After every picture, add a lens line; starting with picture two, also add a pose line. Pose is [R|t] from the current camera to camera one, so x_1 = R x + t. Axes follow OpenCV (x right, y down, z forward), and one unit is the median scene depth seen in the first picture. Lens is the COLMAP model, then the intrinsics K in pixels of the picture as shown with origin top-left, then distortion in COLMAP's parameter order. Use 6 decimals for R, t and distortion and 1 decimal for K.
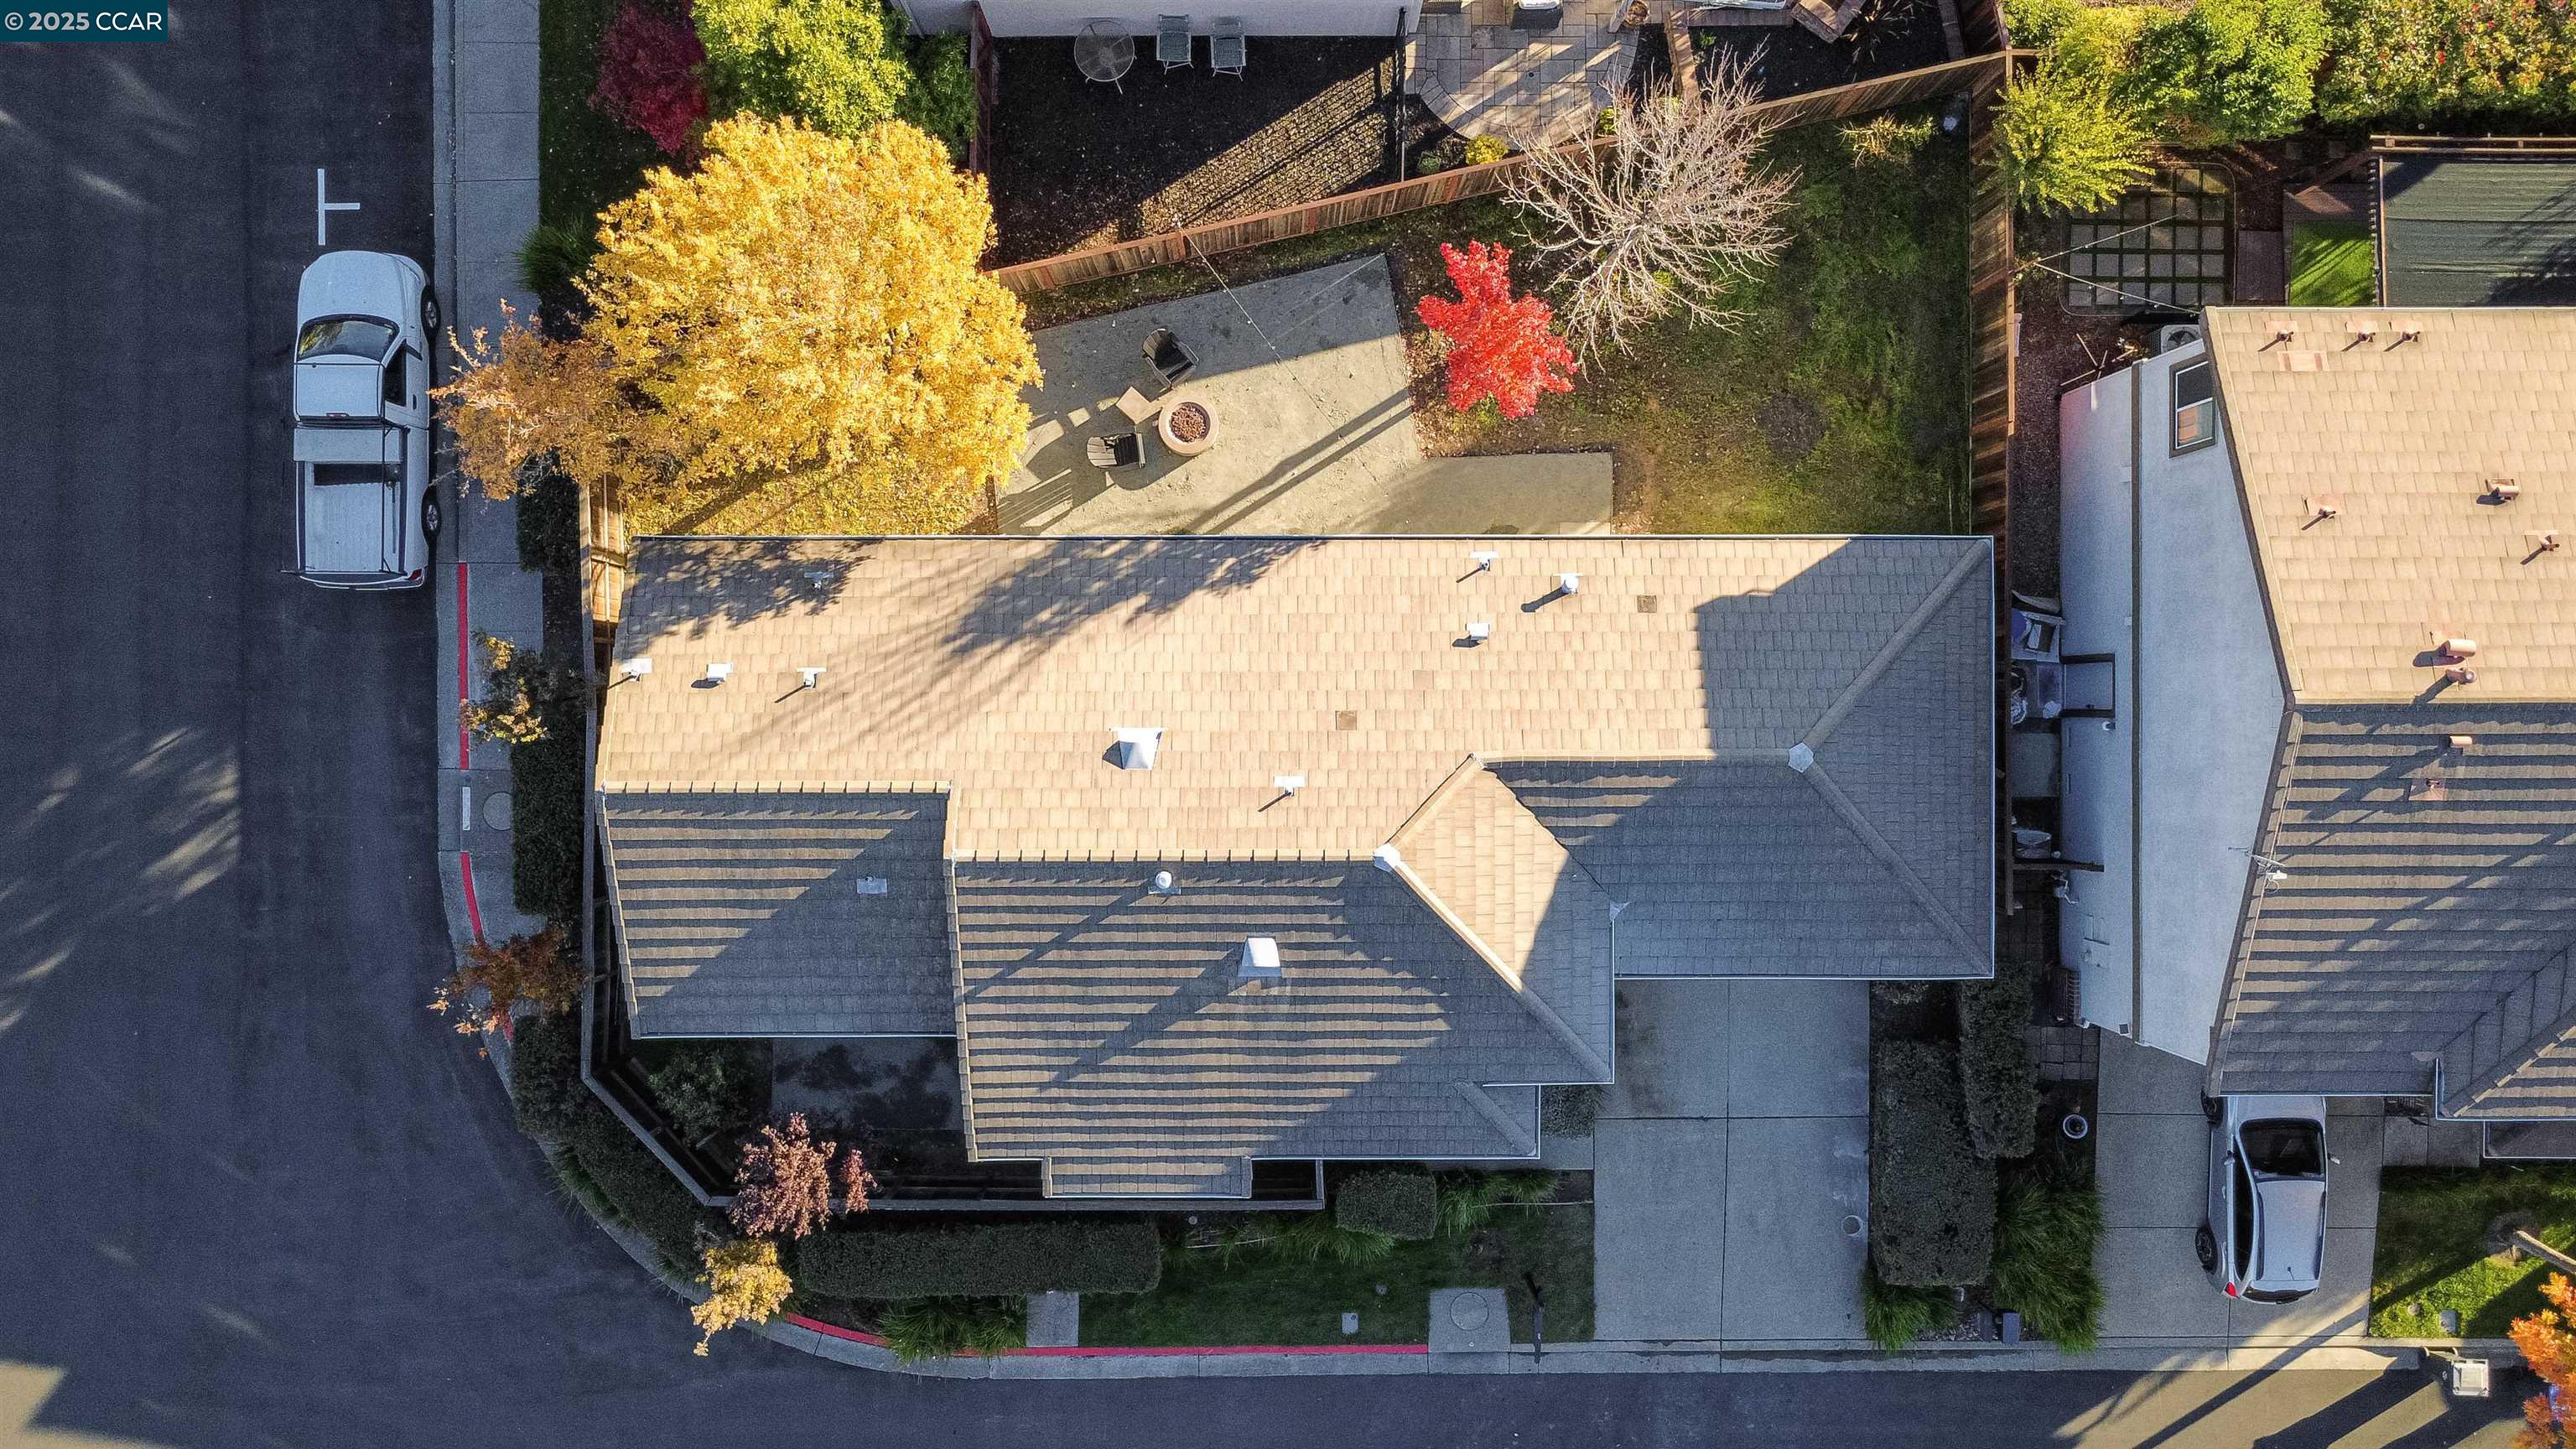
lens RADIAL K [[1857.3, 0, 1288.0], [0, 1857.3, 724.5], [0, 0, 1]] dist [-0.005046, 0.003227]
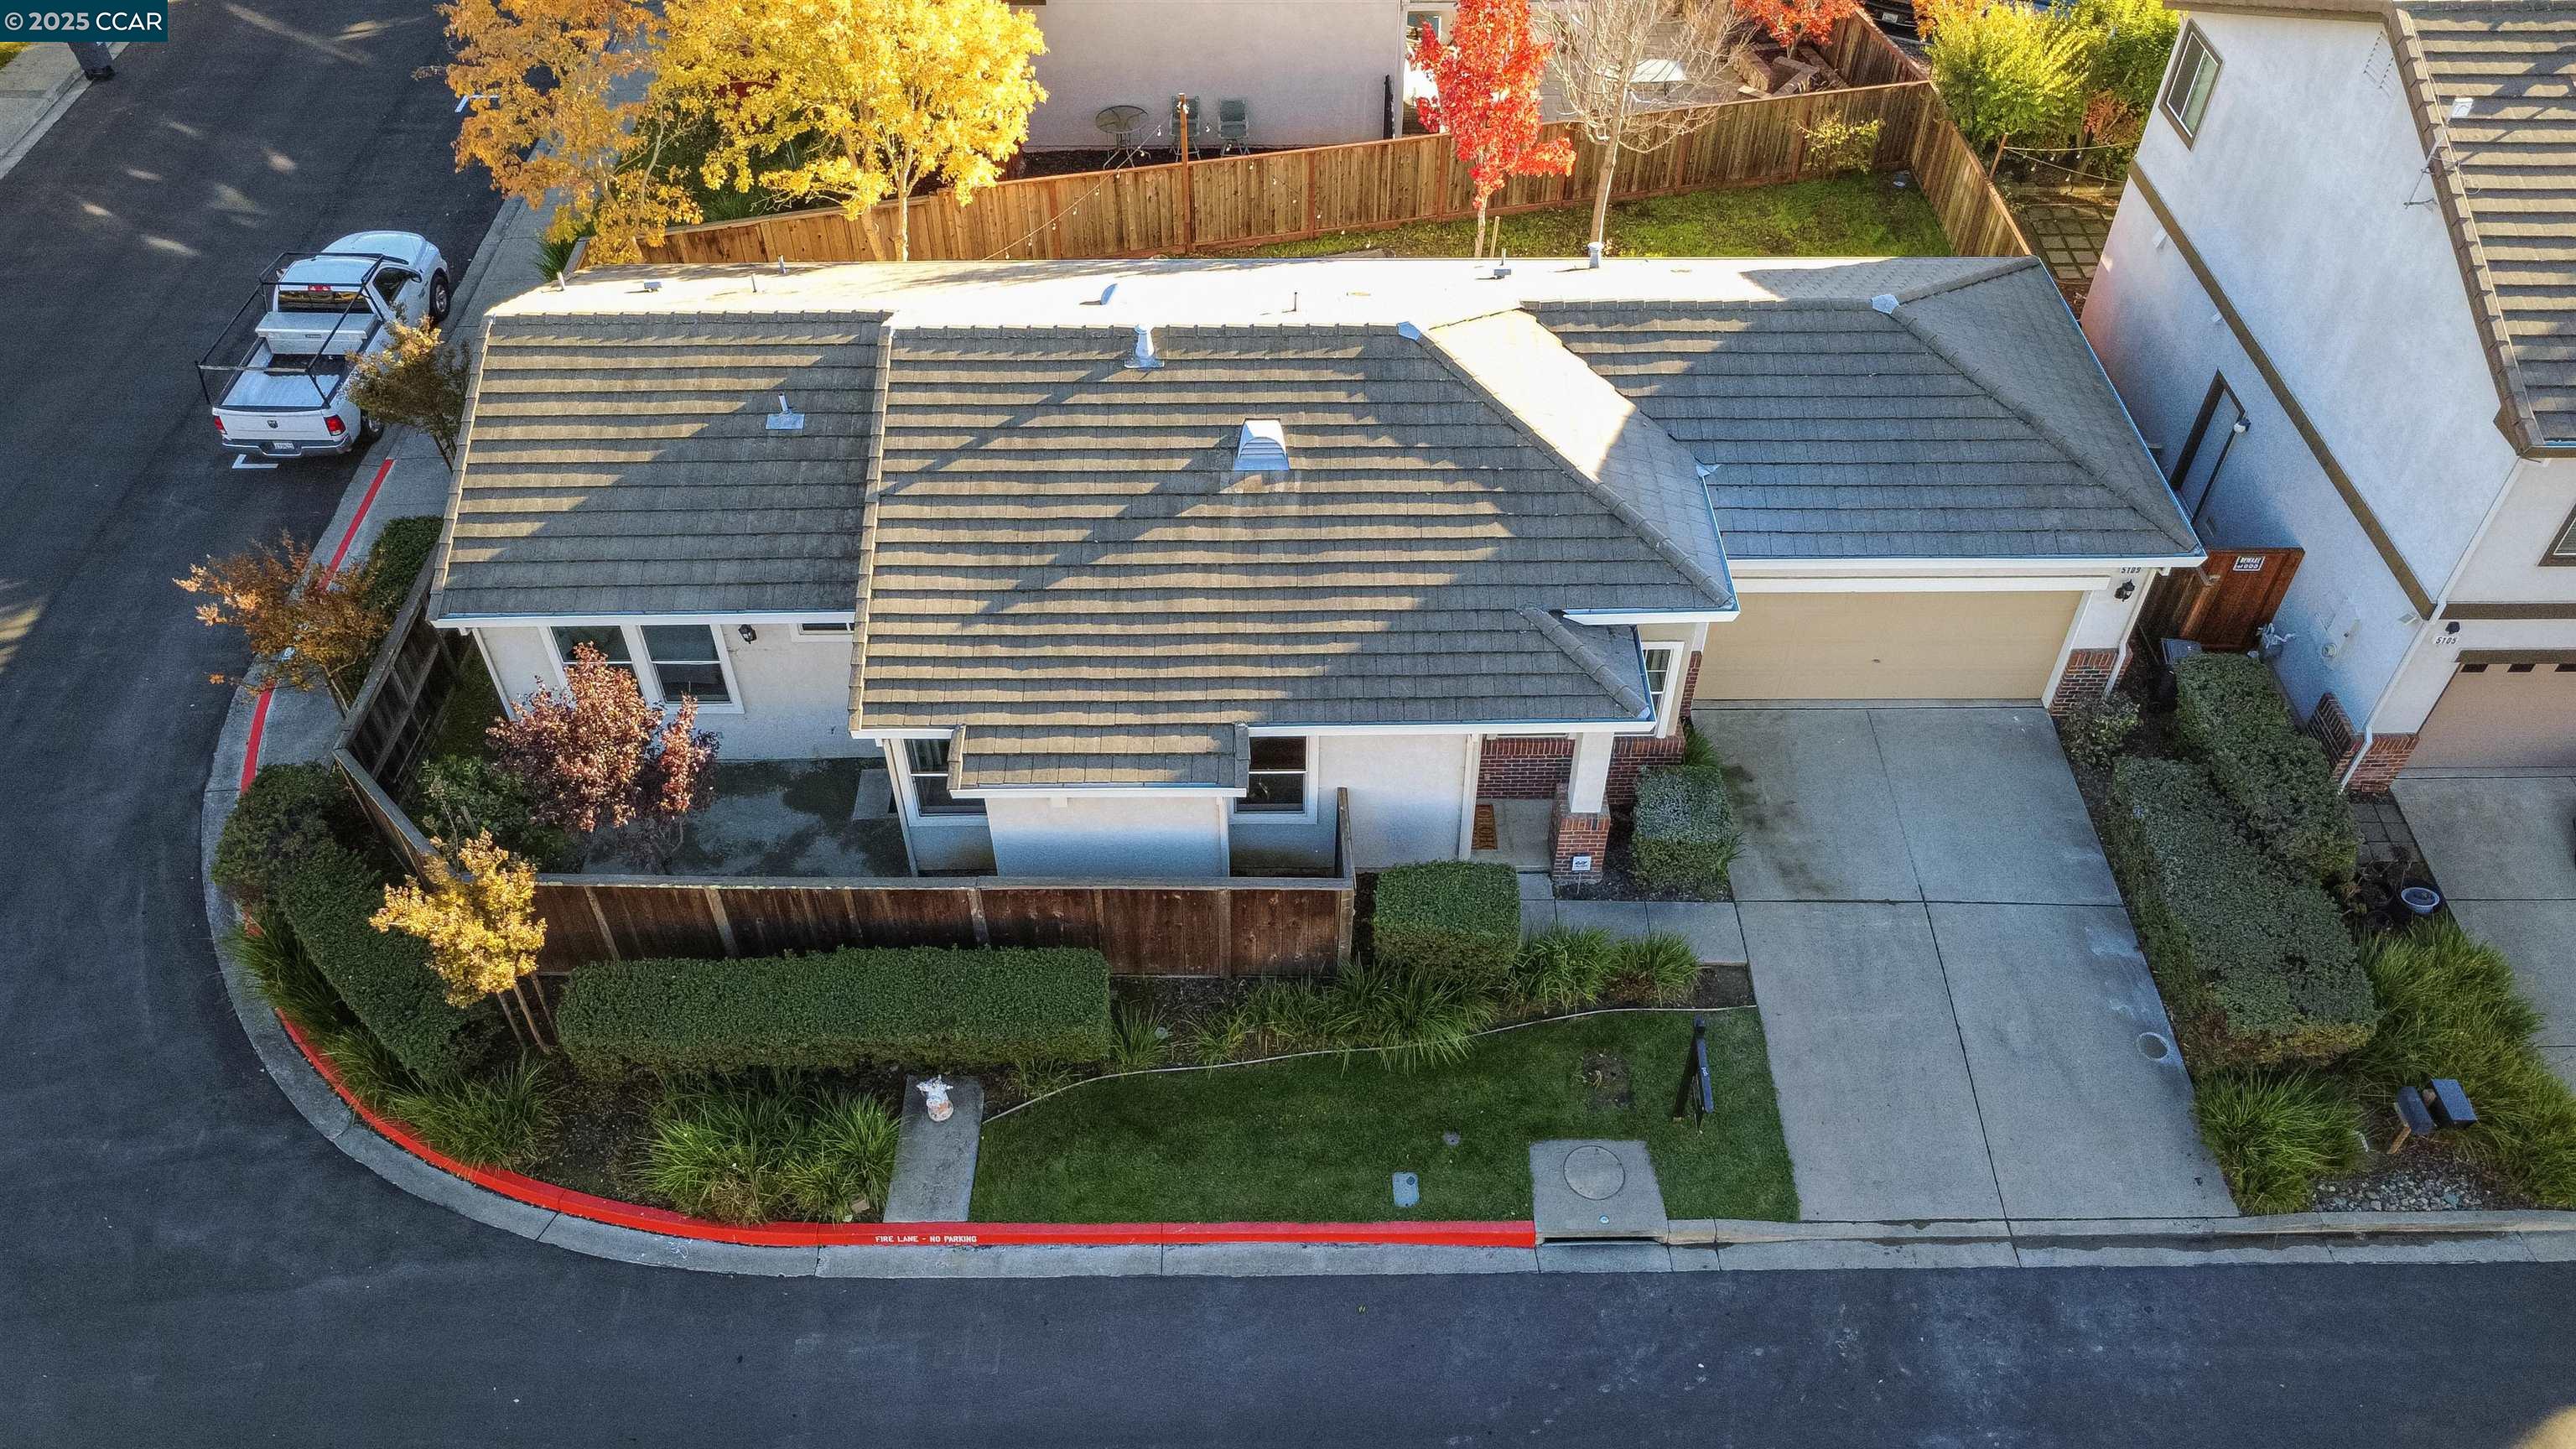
lens RADIAL K [[1857.3, 0, 1288.0], [0, 1857.3, 724.5], [0, 0, 1]] dist [-0.005046, 0.003227]
pose [[0.999927, -0.011993, 0.001566, -0.006130], [0.009602, 0.708419, -0.705727, 0.748048], [0.007355, 0.705690, 0.708483, 0.510417]]
